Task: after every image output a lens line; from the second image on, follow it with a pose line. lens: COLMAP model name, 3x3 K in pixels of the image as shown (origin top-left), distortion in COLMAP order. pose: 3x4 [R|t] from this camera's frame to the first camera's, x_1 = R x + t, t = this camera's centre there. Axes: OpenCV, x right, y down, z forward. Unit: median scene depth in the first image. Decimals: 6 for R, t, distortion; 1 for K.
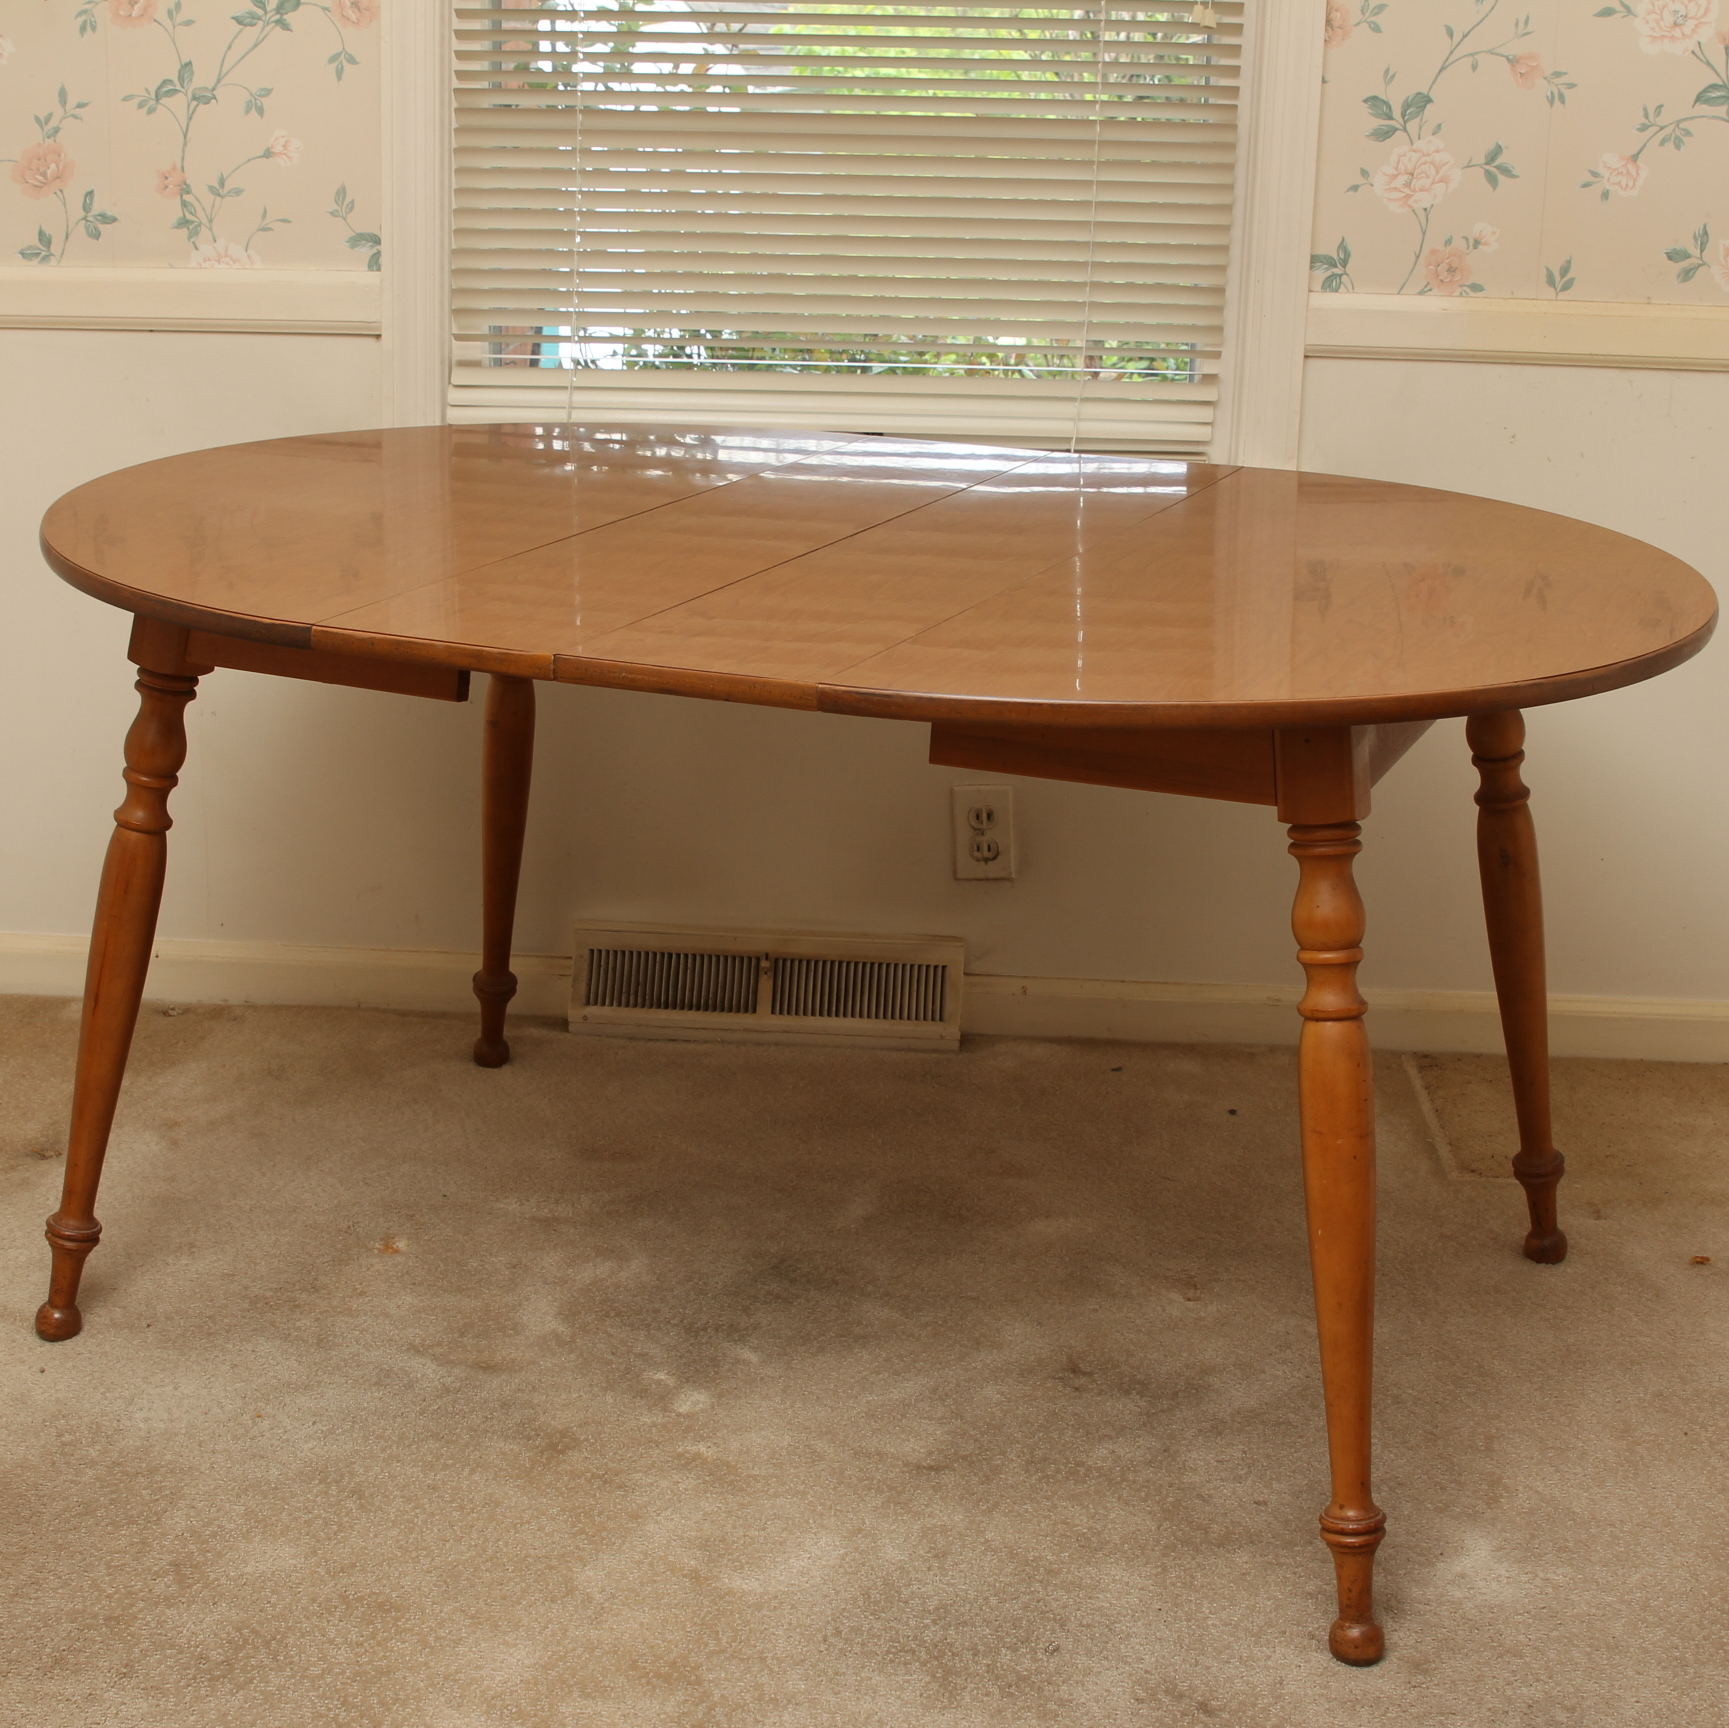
lens RADIAL K [[3064.0, 0, 890.2], [0, 3064.0, 811.9], [0, 0, 1]] dist [-0.121230, 0.000000]
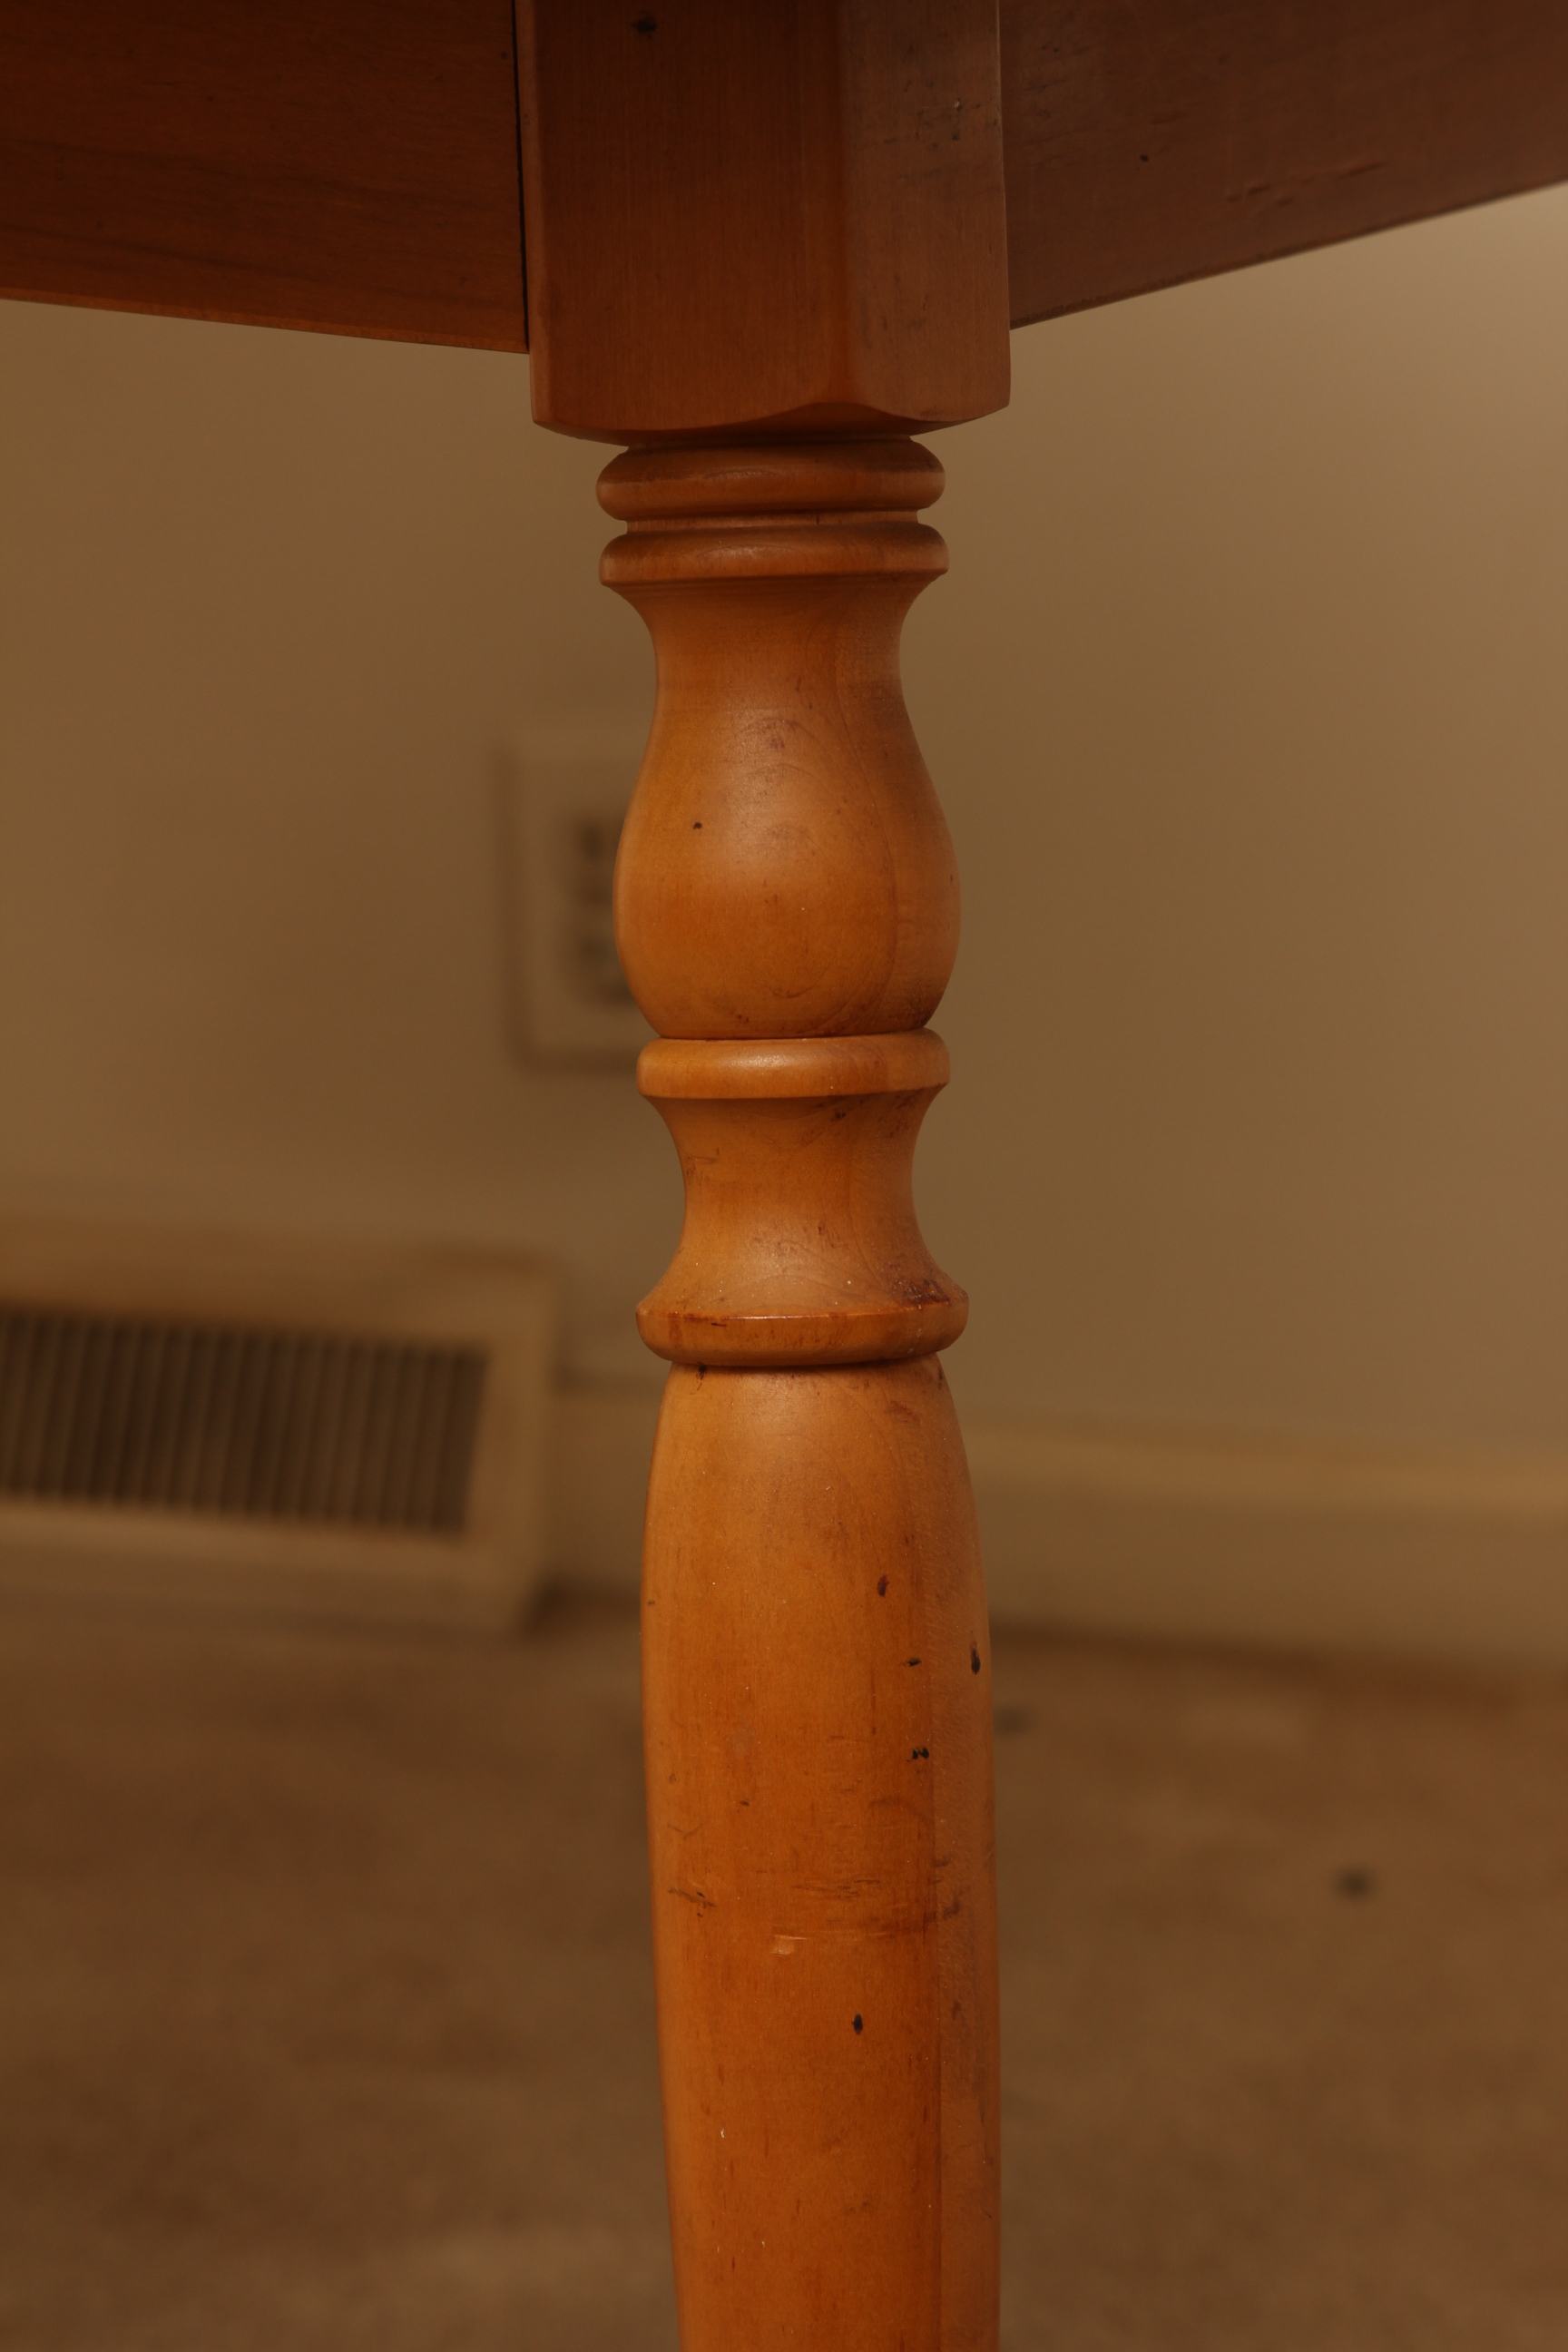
lens RADIAL K [[7345.8, 0, 779.7], [0, 7345.8, 1163.4], [0, 0, 1]] dist [0.110129, 0.000000]
pose [[0.993799, 0.036676, -0.104965, 0.153074], [-0.037244, 0.999300, -0.003456, 0.042925], [0.104765, 0.007344, 0.994470, 0.379907]]
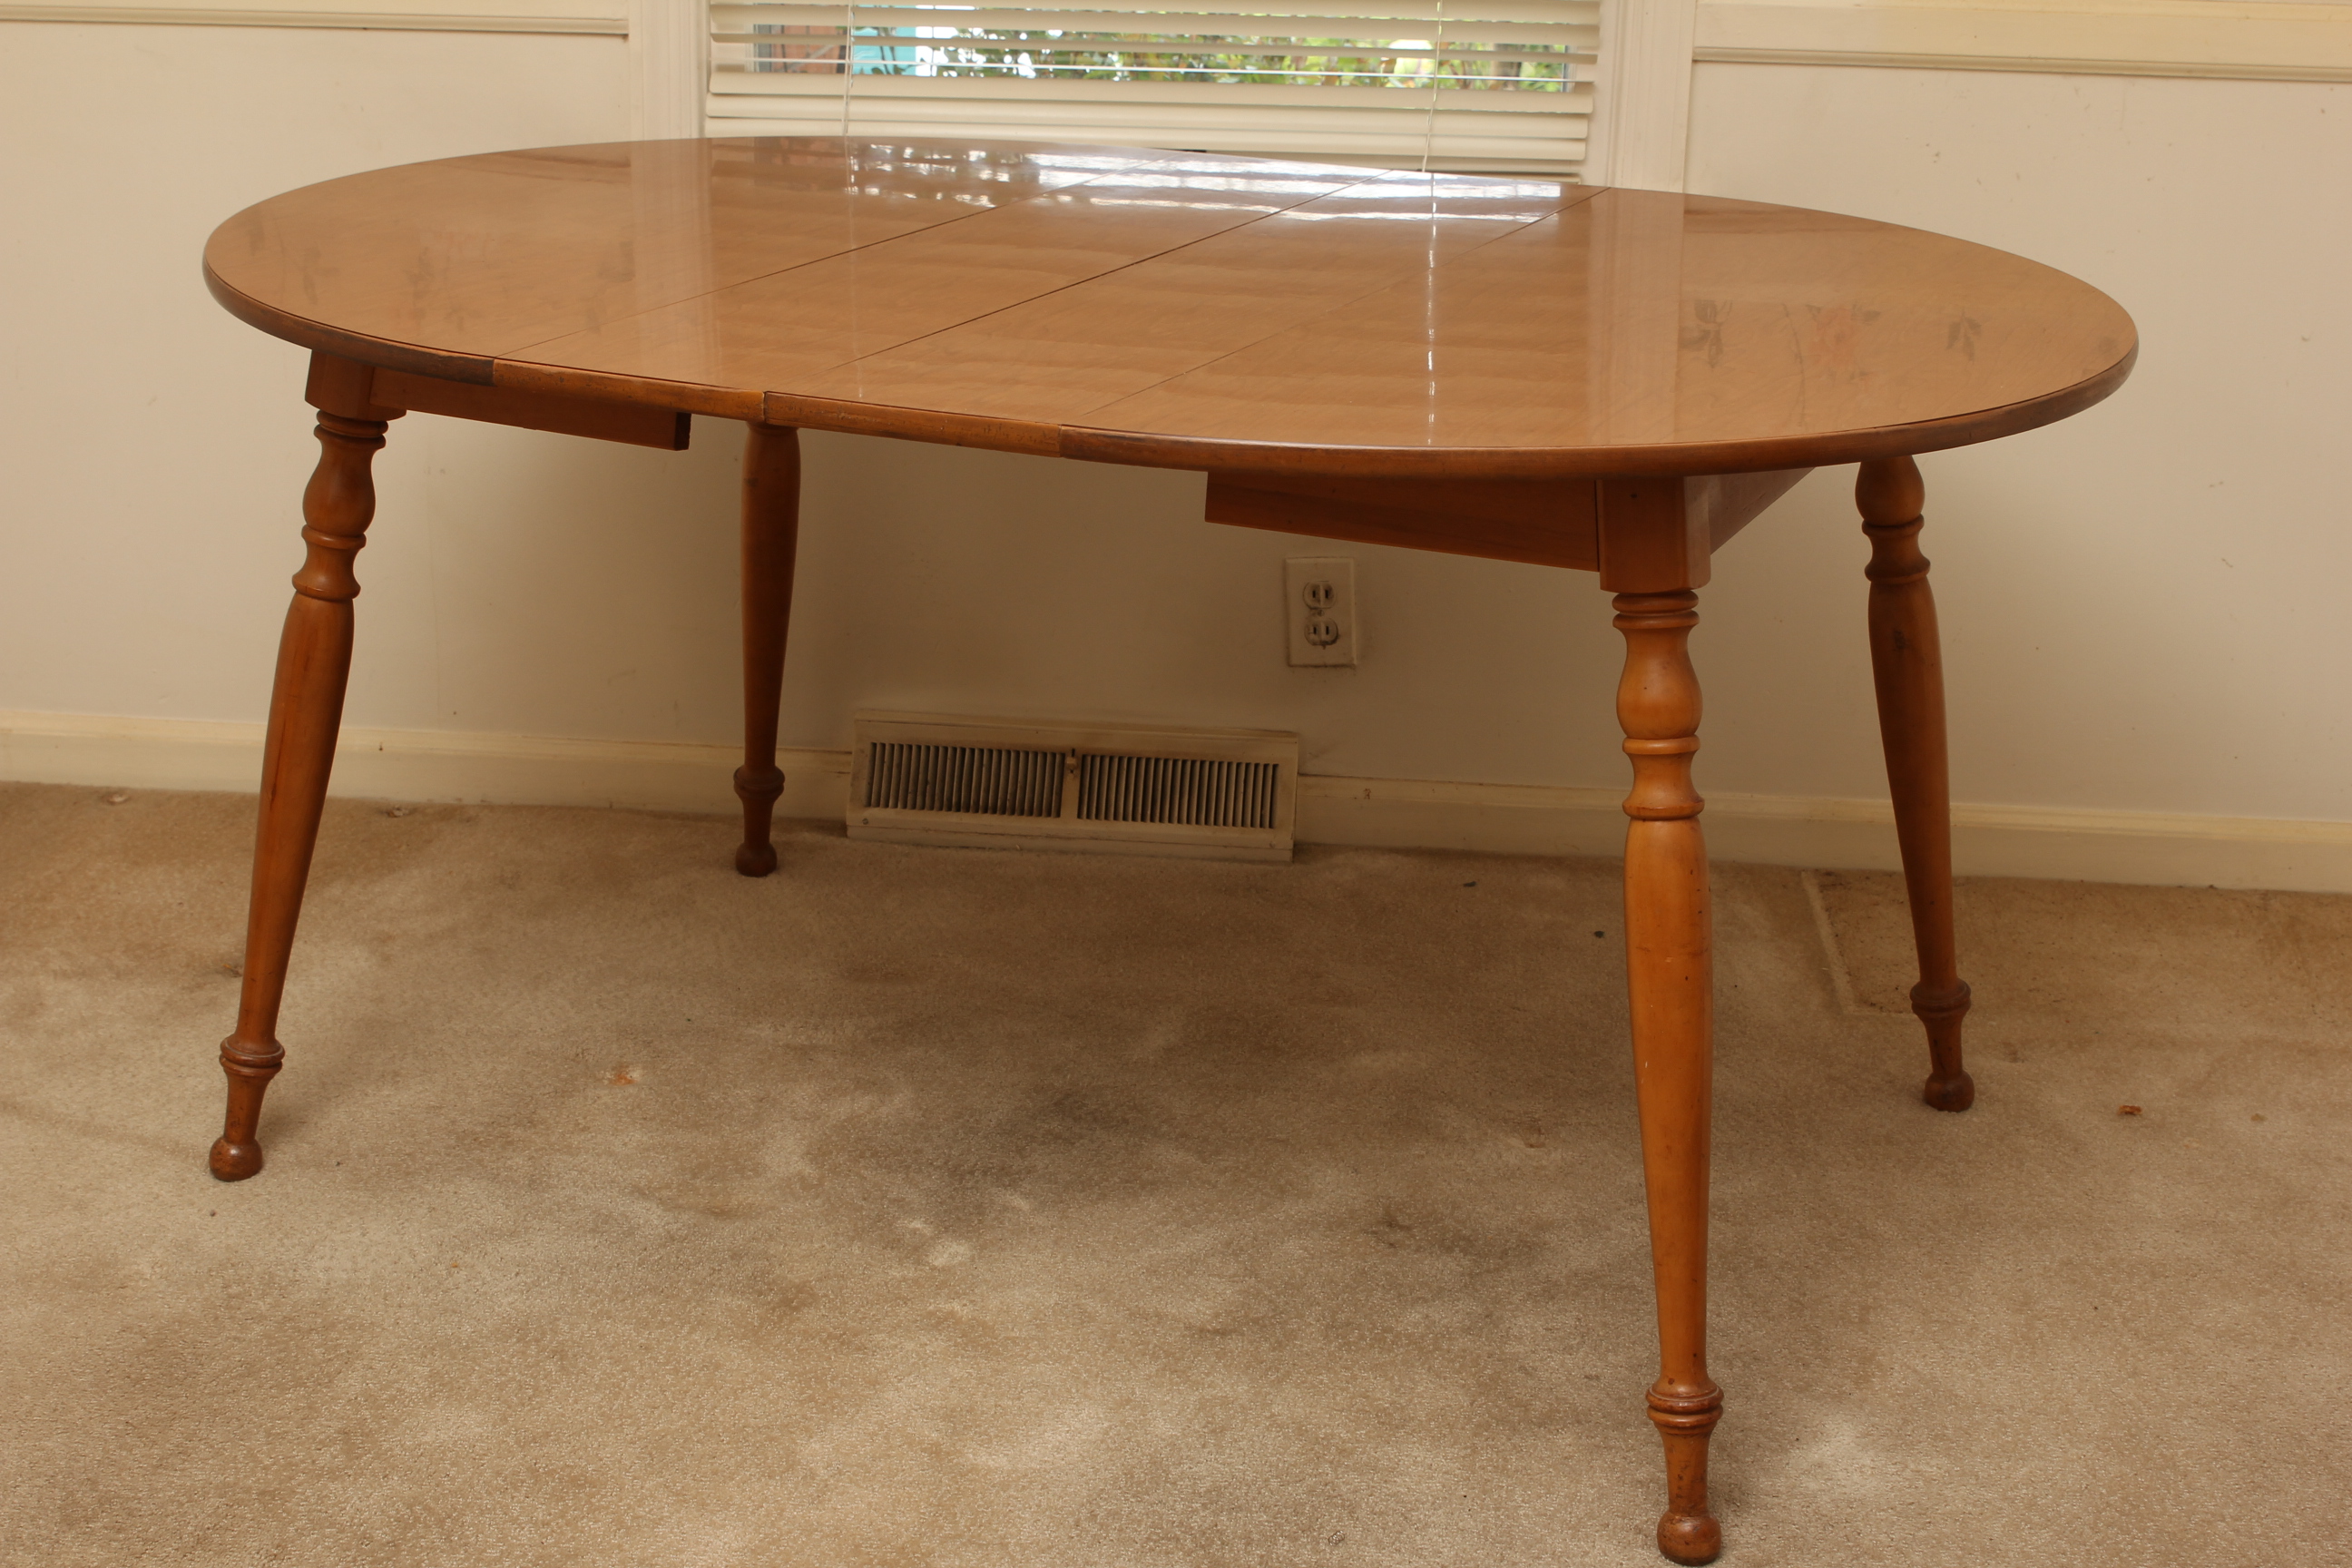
lens RADIAL K [[3491.3, 0, 1195.9], [0, 3491.3, 773.2], [0, 0, 1]] dist [-0.058465, 0.000000]
pose [[0.999459, 0.007658, -0.031975, 0.034195], [-0.006114, 0.998823, 0.048125, 0.006328], [0.032306, -0.047903, 0.998329, 0.007861]]
